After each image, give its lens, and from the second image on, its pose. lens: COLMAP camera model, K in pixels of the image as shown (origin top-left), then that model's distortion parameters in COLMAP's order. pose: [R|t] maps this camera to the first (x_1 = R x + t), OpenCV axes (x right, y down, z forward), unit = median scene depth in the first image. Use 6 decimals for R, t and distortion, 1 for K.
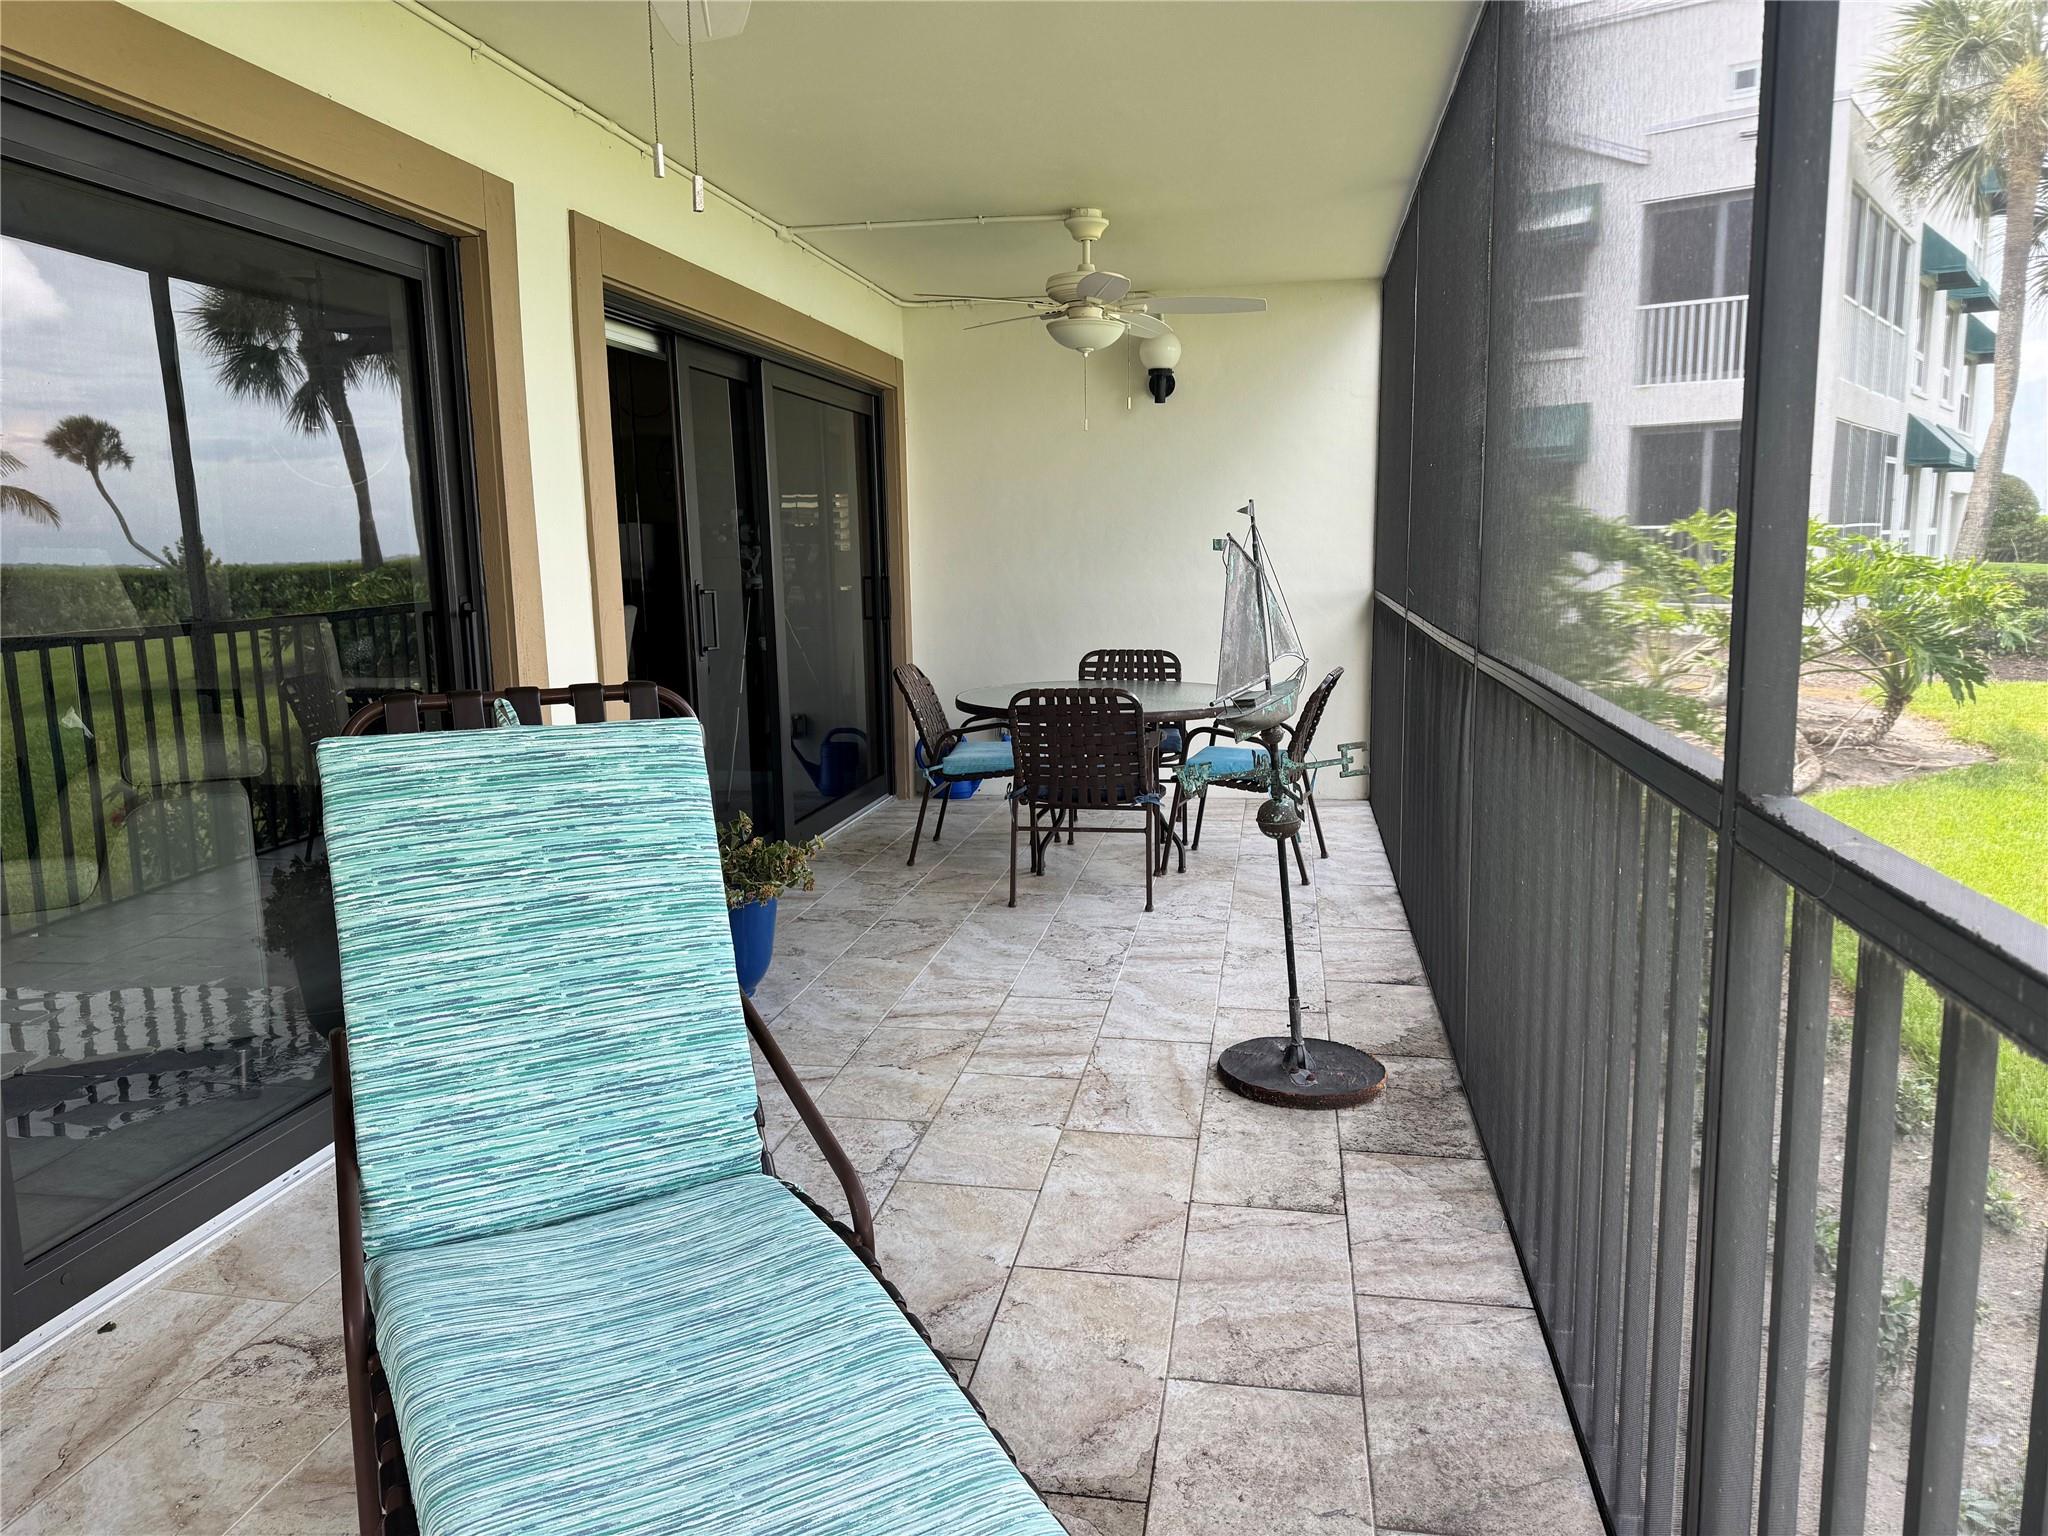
lens RADIAL K [[1417.8, 0, 1020.8], [0, 1417.8, 765.0], [0, 0, 1]] dist [0.095227, -0.119865]
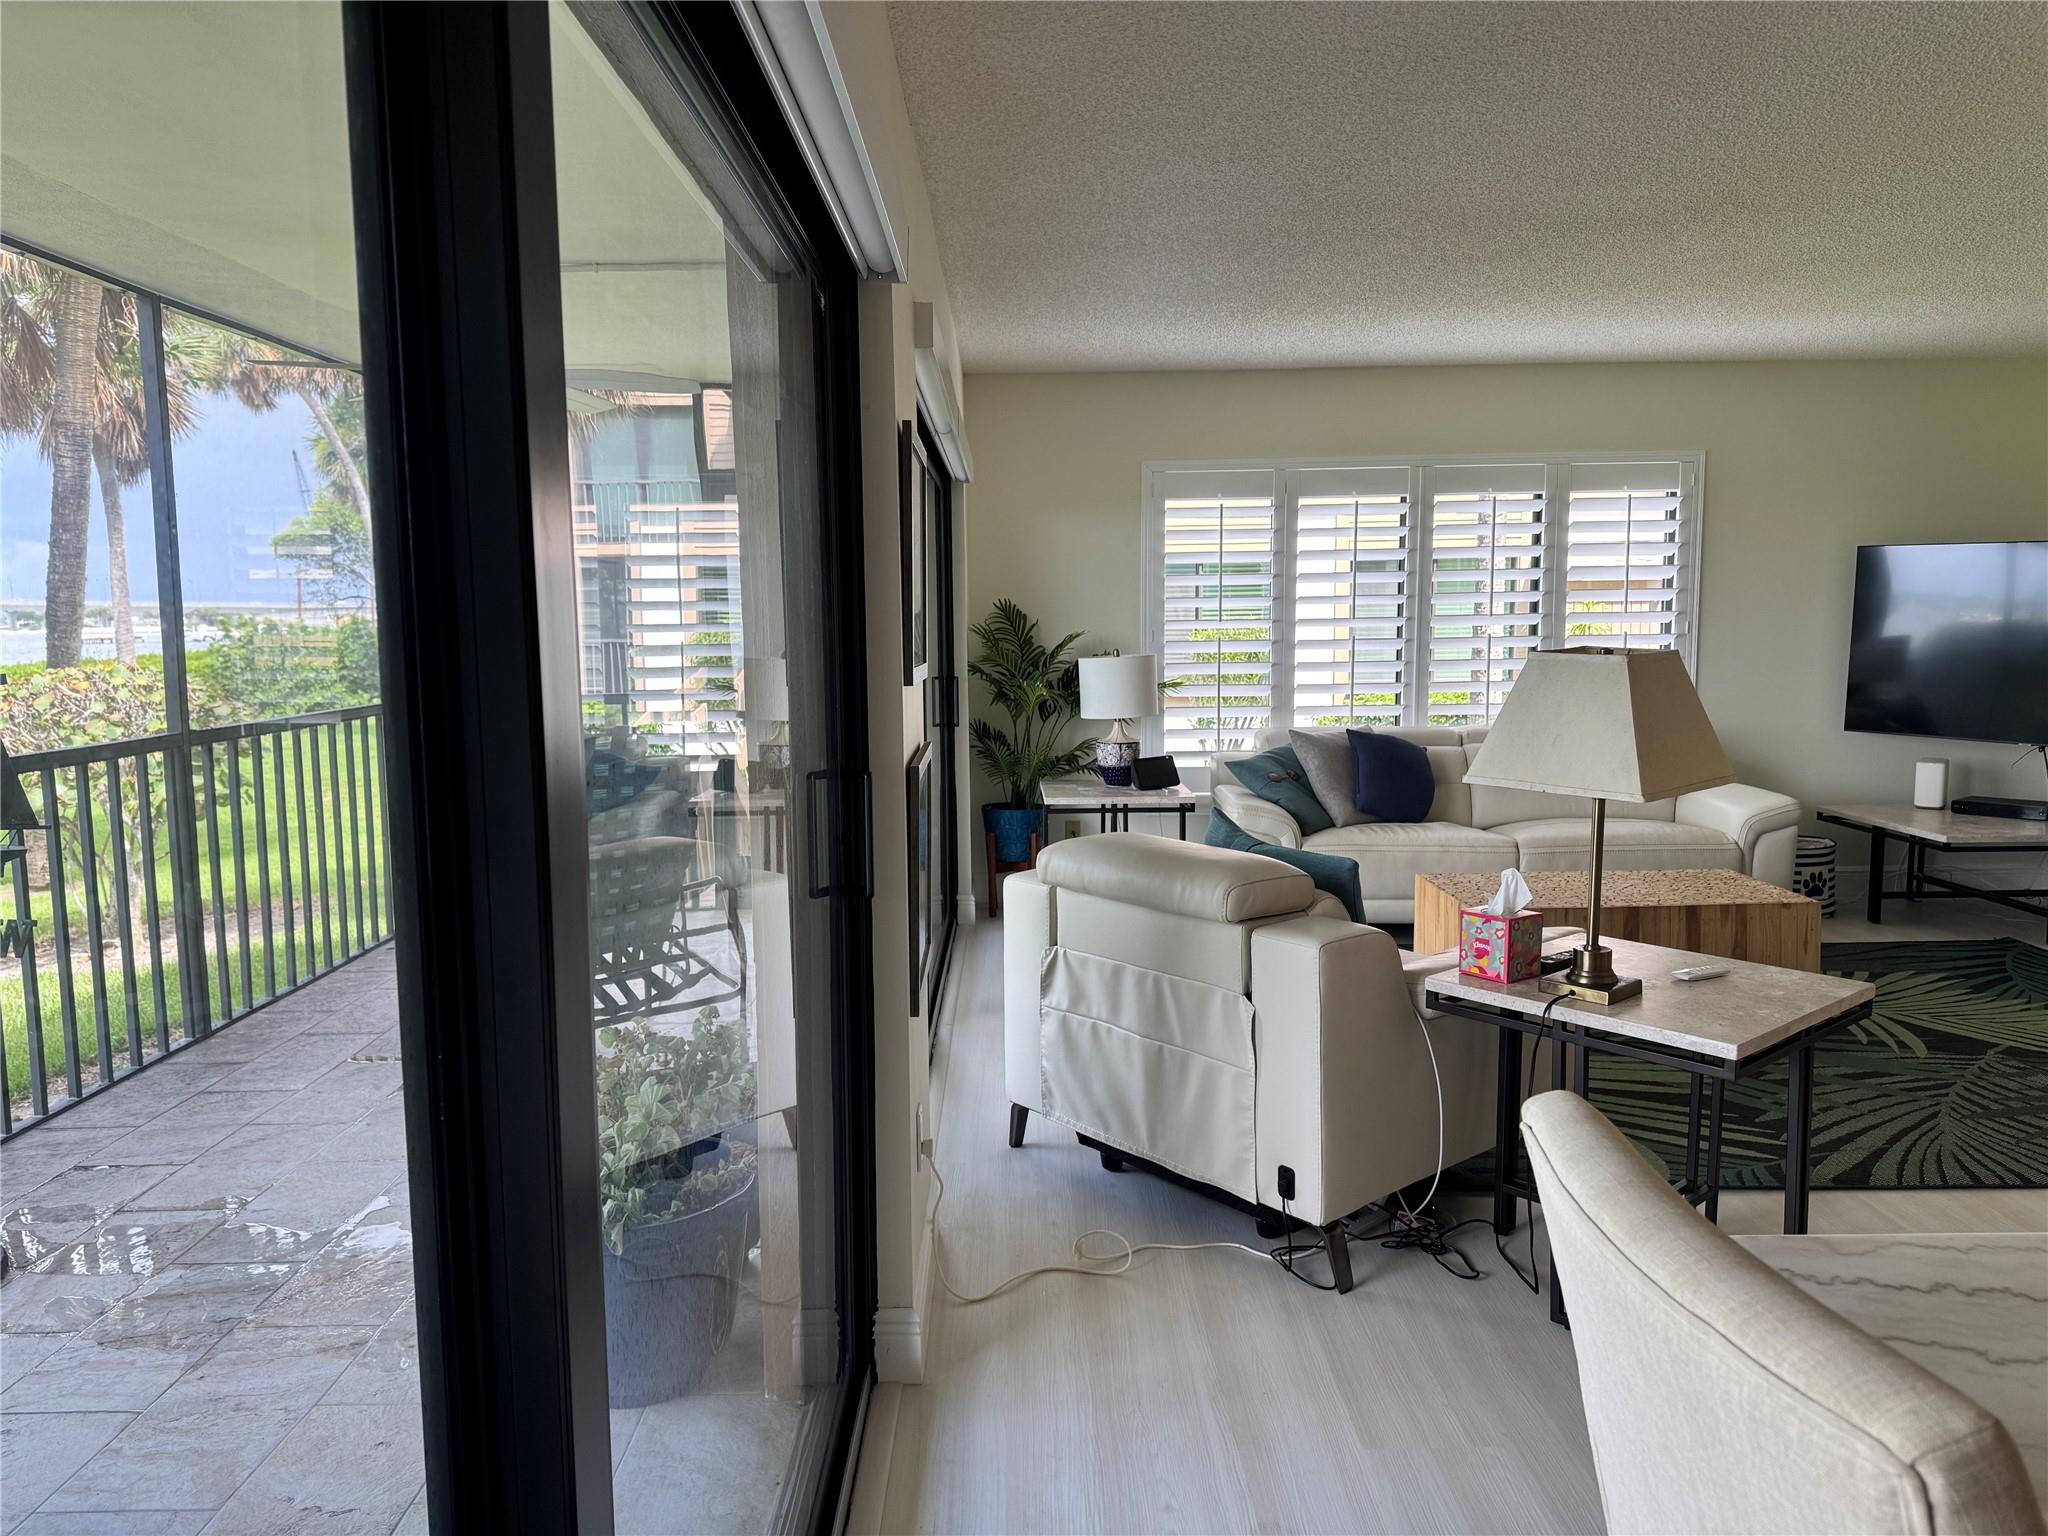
lens RADIAL K [[1424.1, 0, 1024.0], [0, 1424.1, 768.0], [0, 0, 1]] dist [0.104884, -0.124325]
pose [[-0.982282, 0.048788, -0.180945, -0.441743], [-0.000049, 0.965453, 0.260576, -0.423749], [0.187407, 0.255968, -0.948345, 2.482589]]
